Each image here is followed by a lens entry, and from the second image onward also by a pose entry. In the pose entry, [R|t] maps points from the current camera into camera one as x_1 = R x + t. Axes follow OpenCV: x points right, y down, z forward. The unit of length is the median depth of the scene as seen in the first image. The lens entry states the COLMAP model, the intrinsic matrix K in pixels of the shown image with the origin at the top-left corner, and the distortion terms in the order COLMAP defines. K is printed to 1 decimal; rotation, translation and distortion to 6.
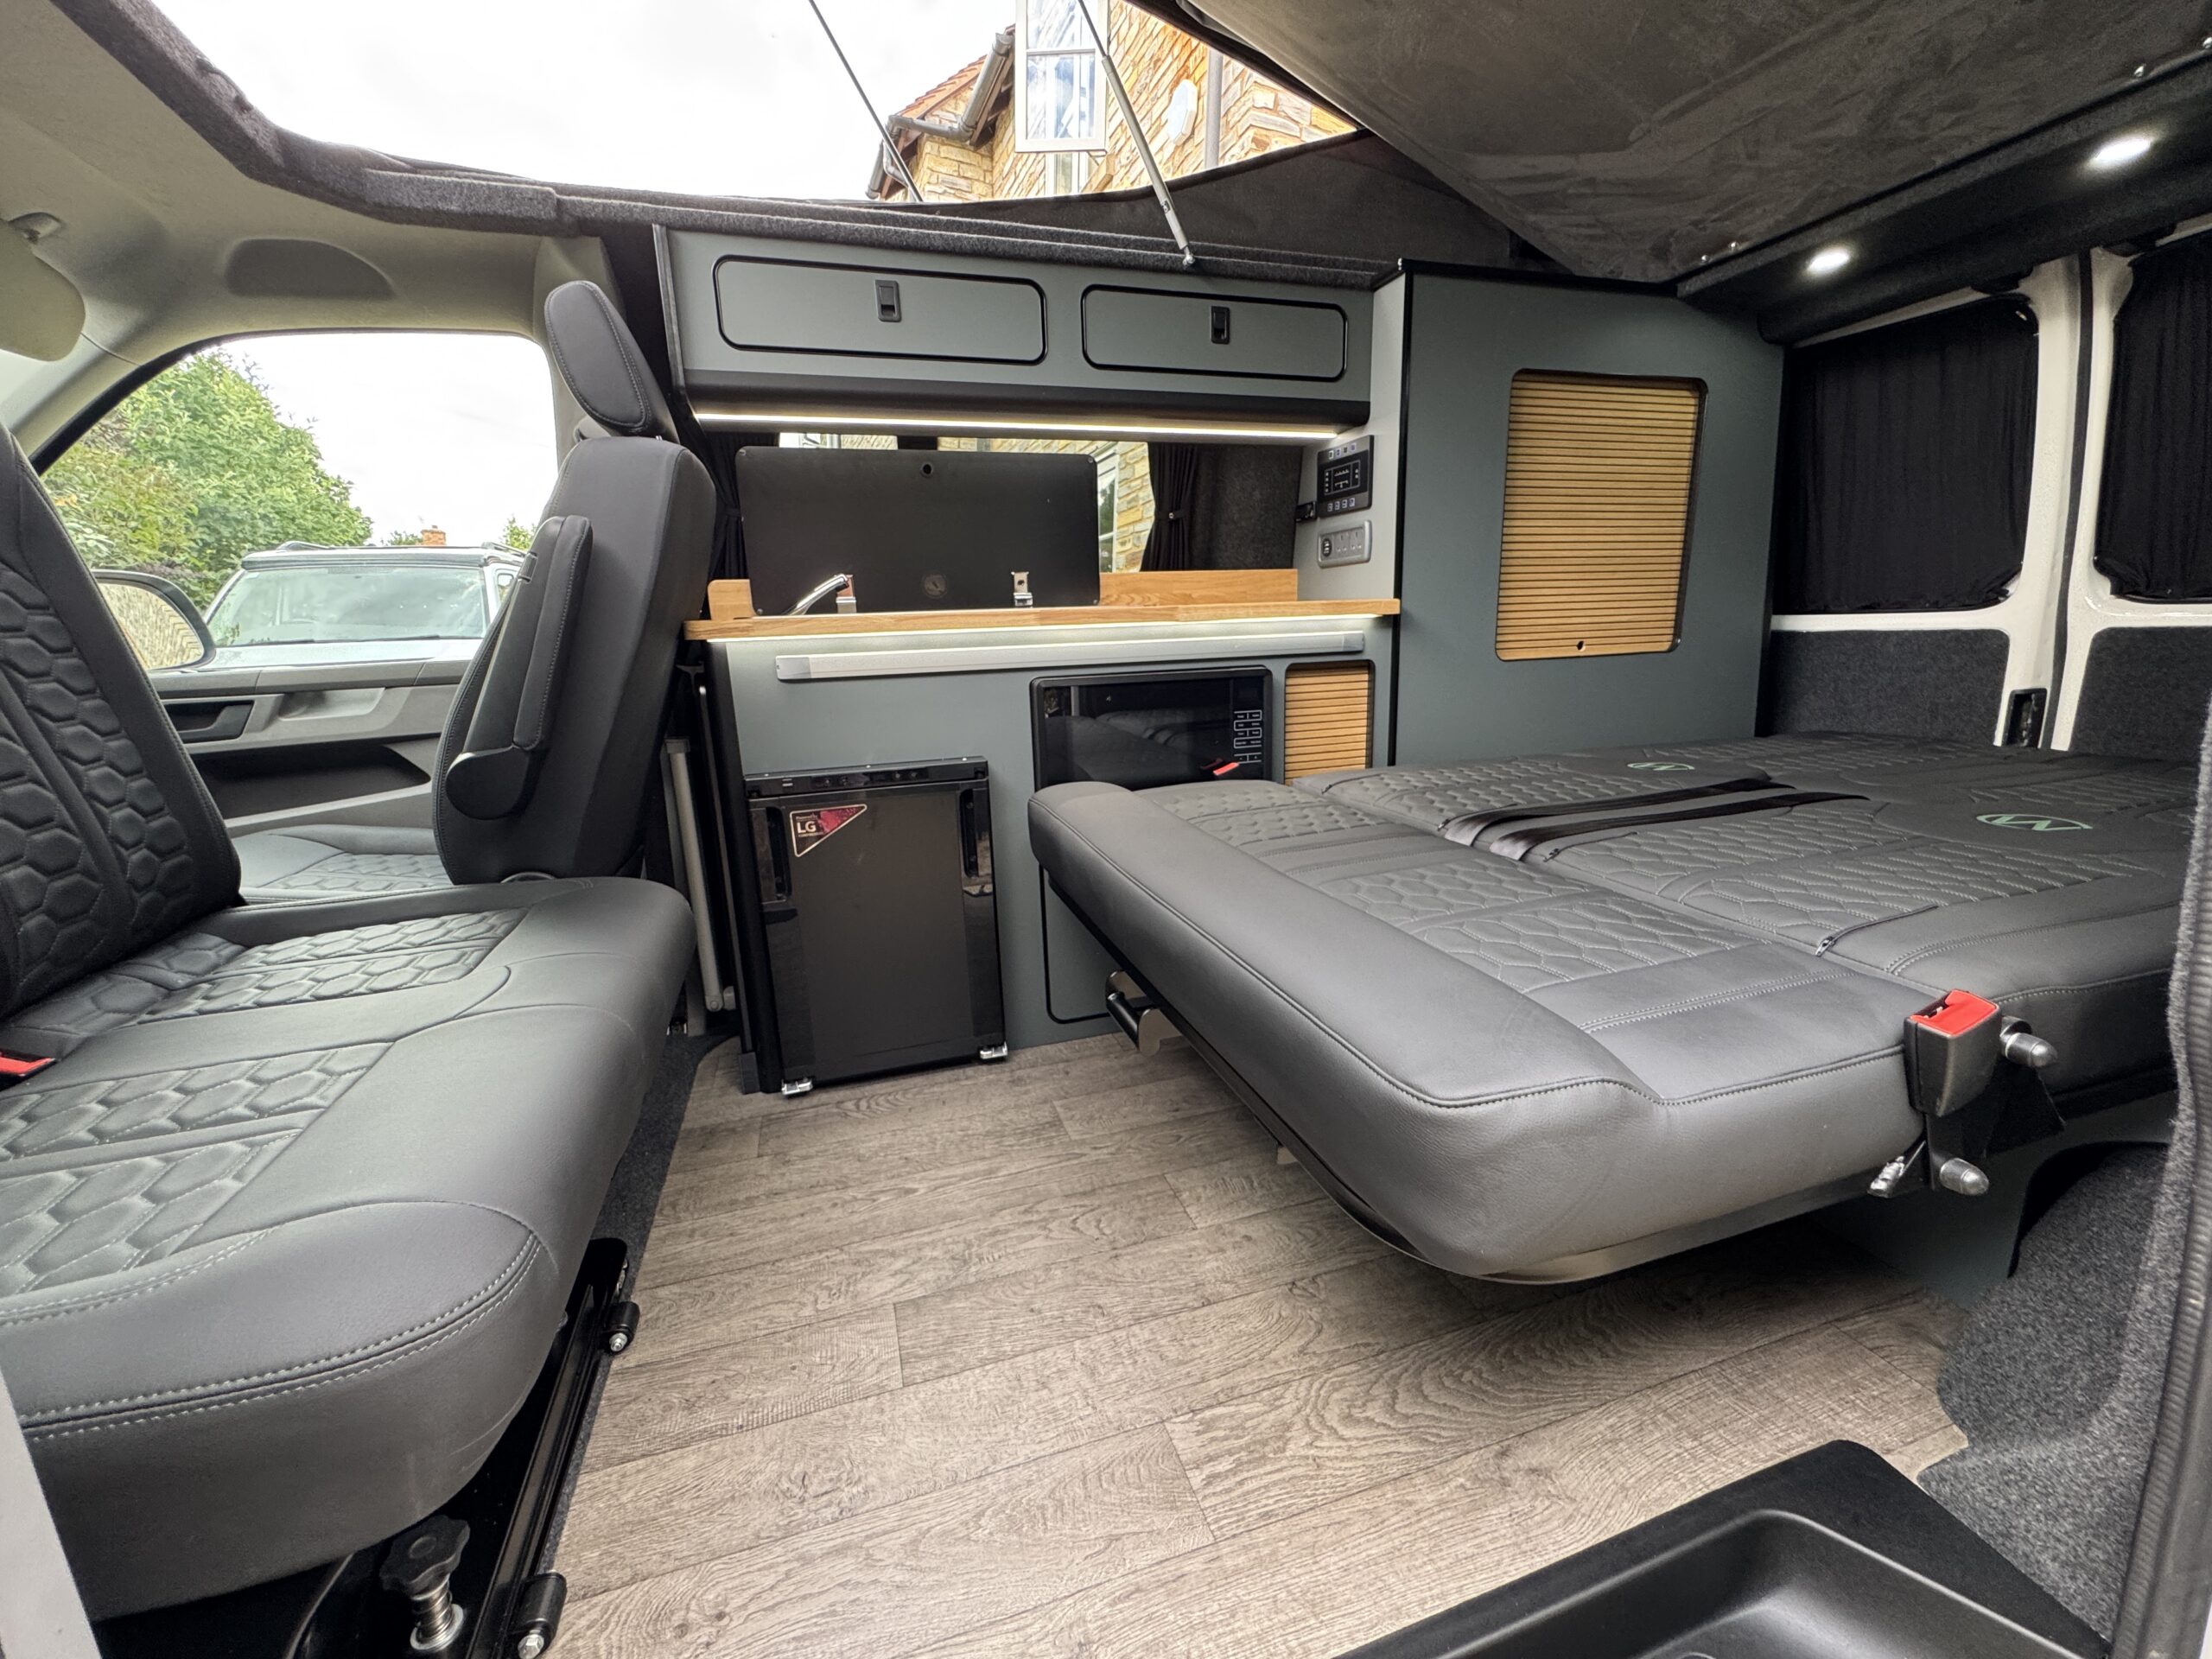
lens RADIAL K [[887.9, 0, 1103.7], [0, 887.9, 828.1], [0, 0, 1]] dist [-0.003547, 0.000349]
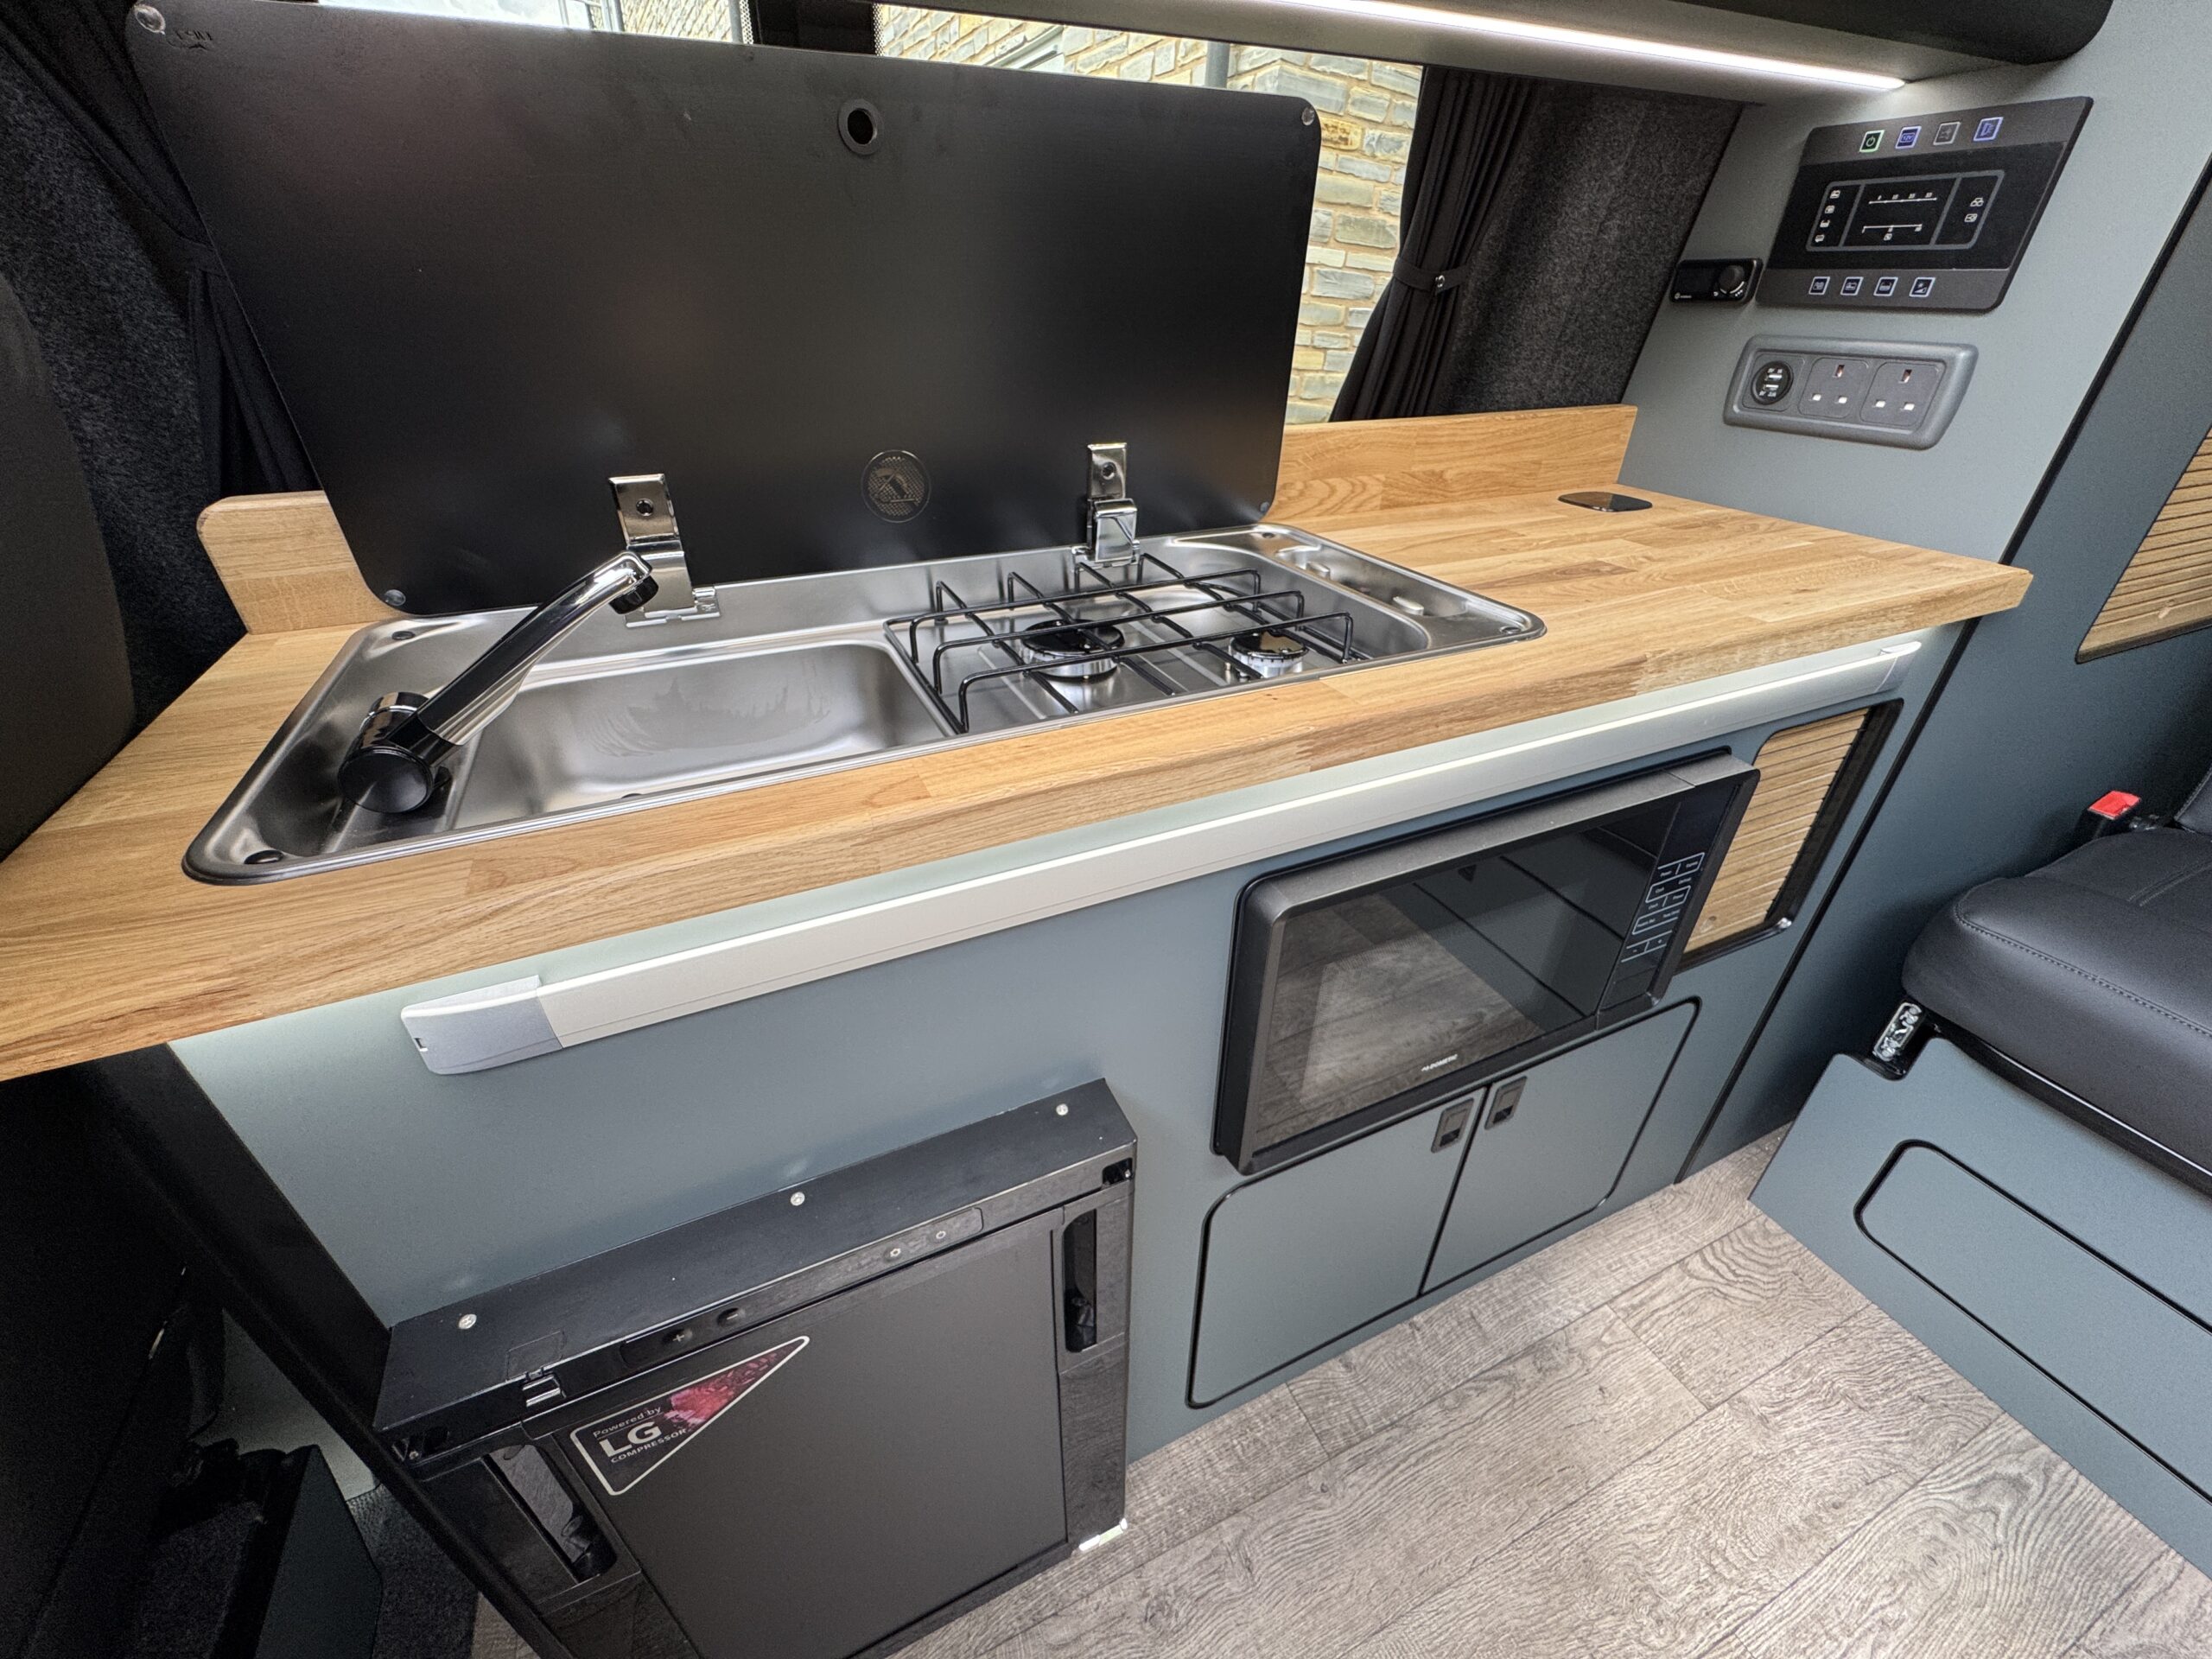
lens RADIAL K [[887.9, 0, 1104.0], [0, 887.9, 827.4], [0, 0, 1]] dist [-0.003547, 0.000349]
pose [[0.991810, -0.031290, 0.123832, -0.177999], [-0.009738, 0.948180, 0.317586, -0.298106], [-0.127352, -0.316191, 0.940109, 0.679469]]
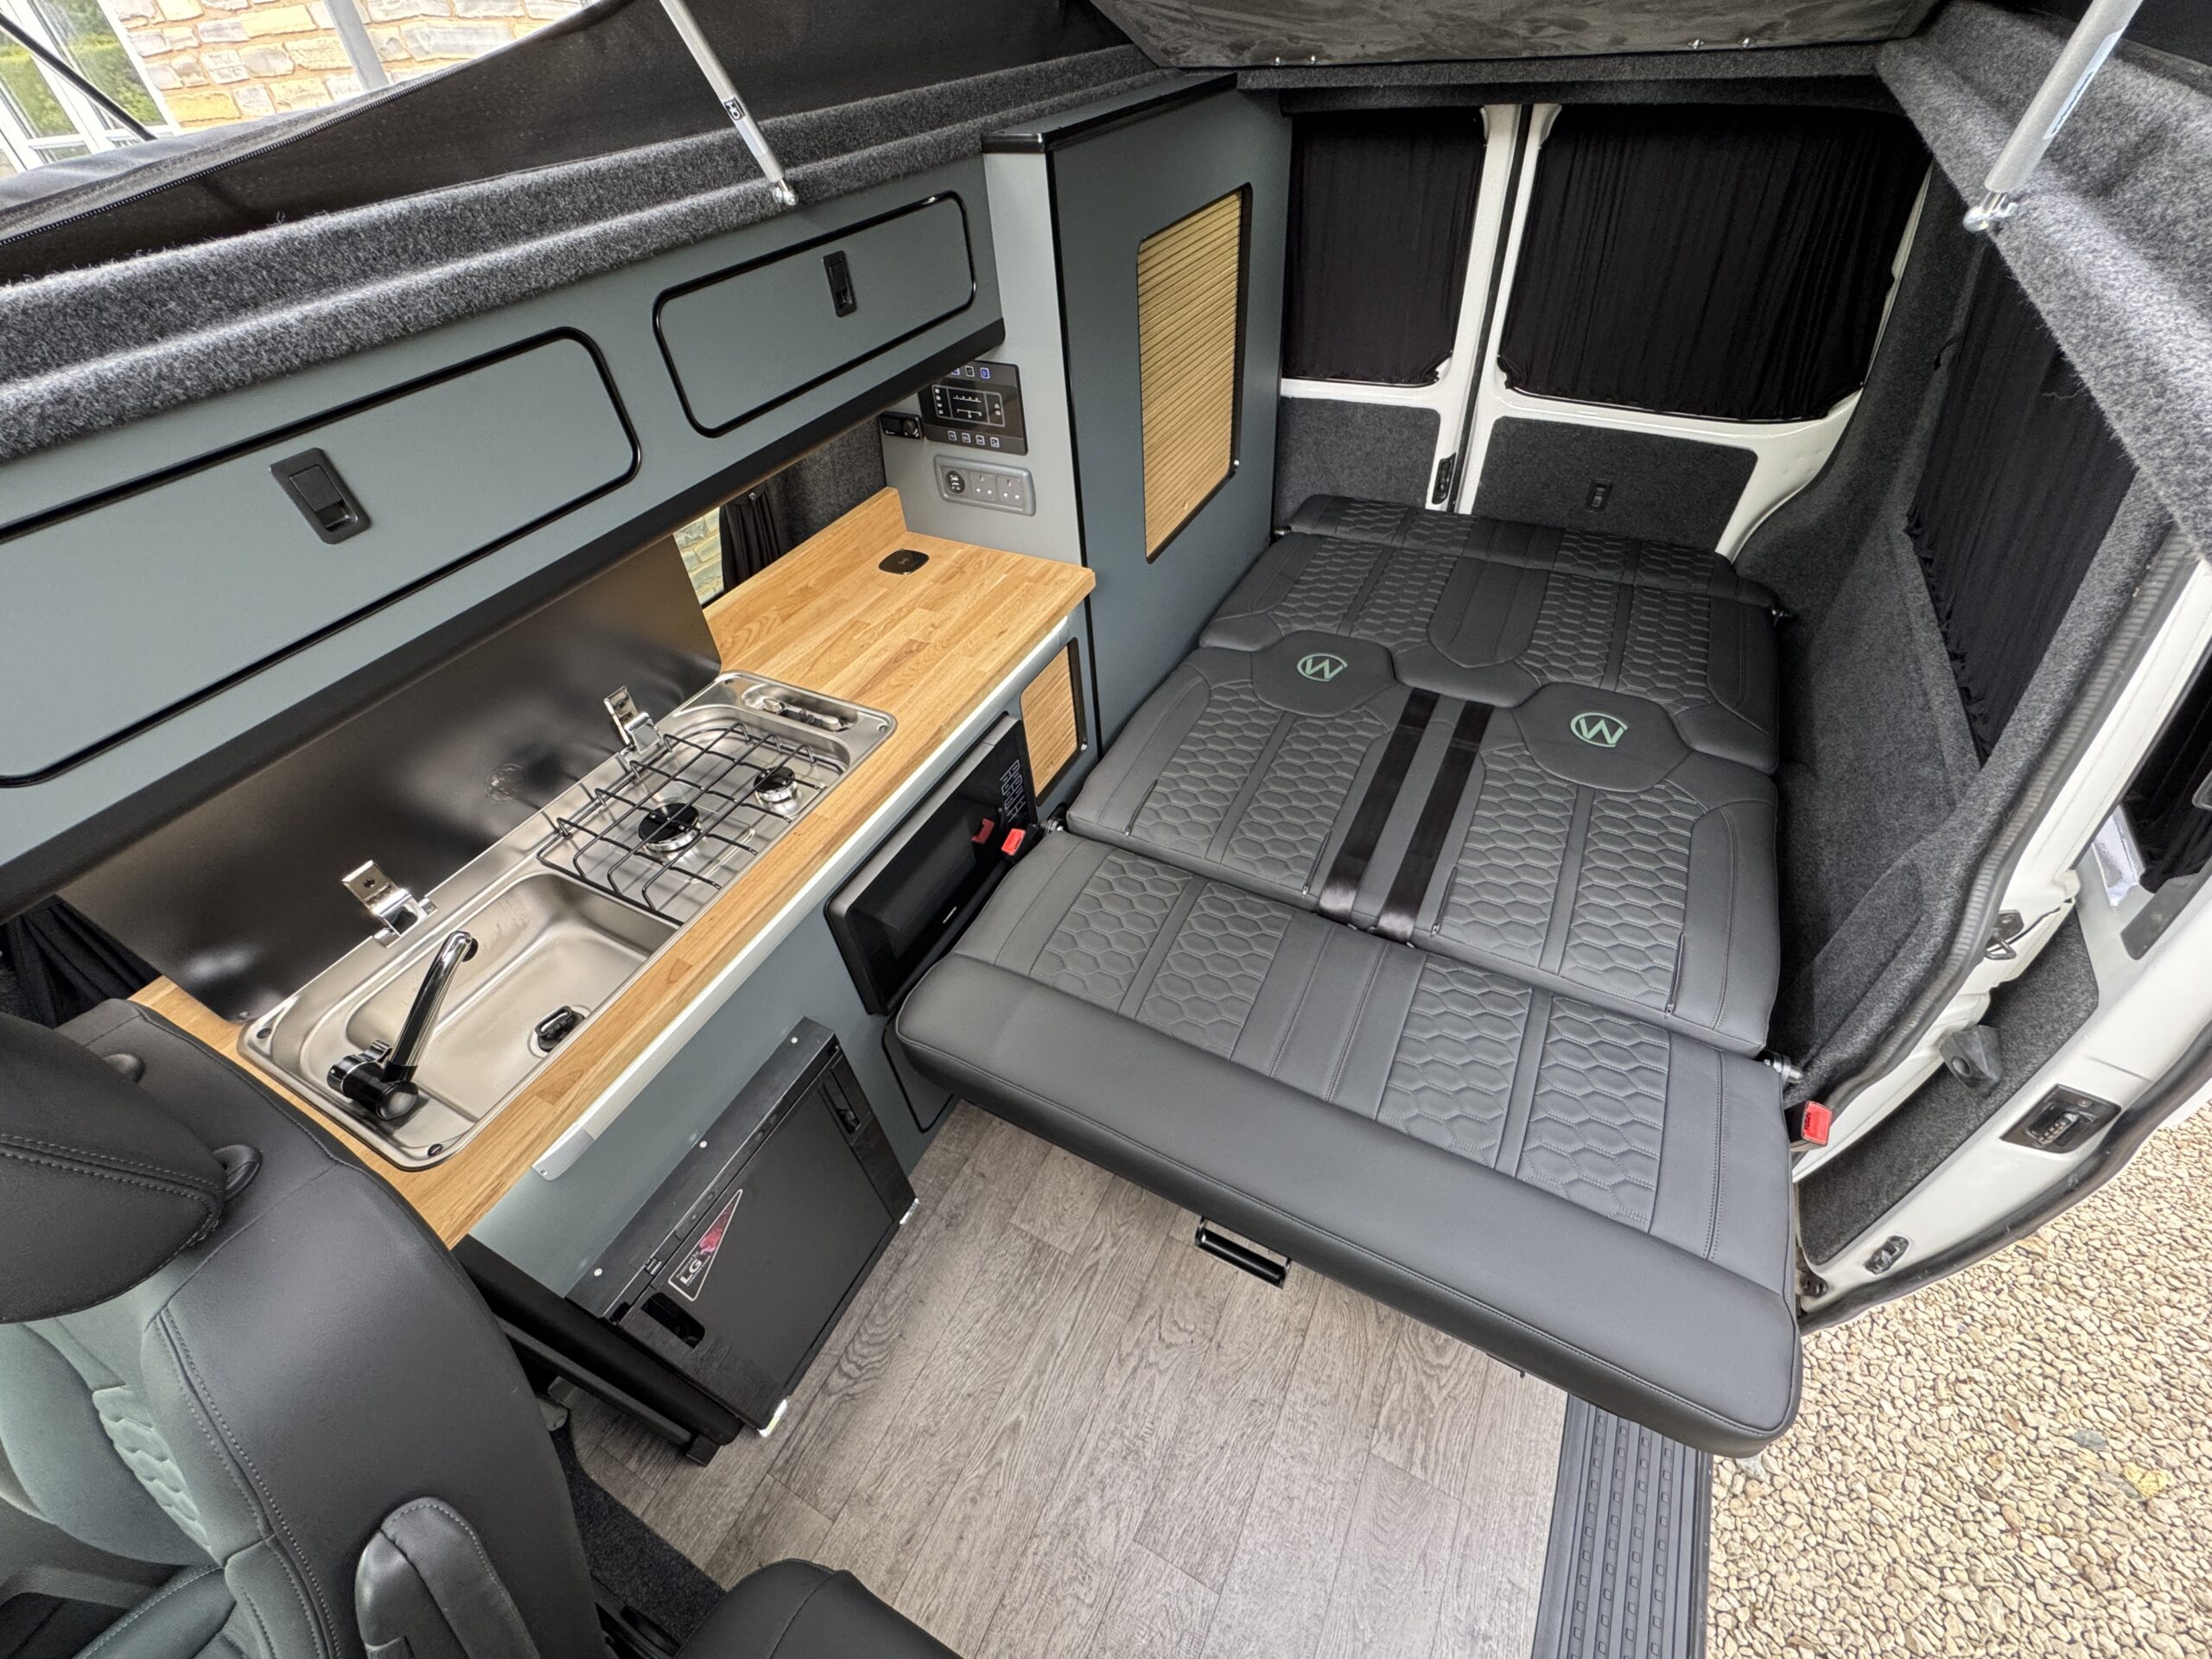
lens RADIAL K [[887.9, 0, 1103.2], [0, 887.9, 827.1], [0, 0, 1]] dist [-0.003547, 0.000349]
pose [[0.707120, -0.502991, 0.496973, -0.251569], [0.194575, 0.814121, 0.547126, -0.582646], [-0.679796, -0.290185, 0.673551, 0.351572]]
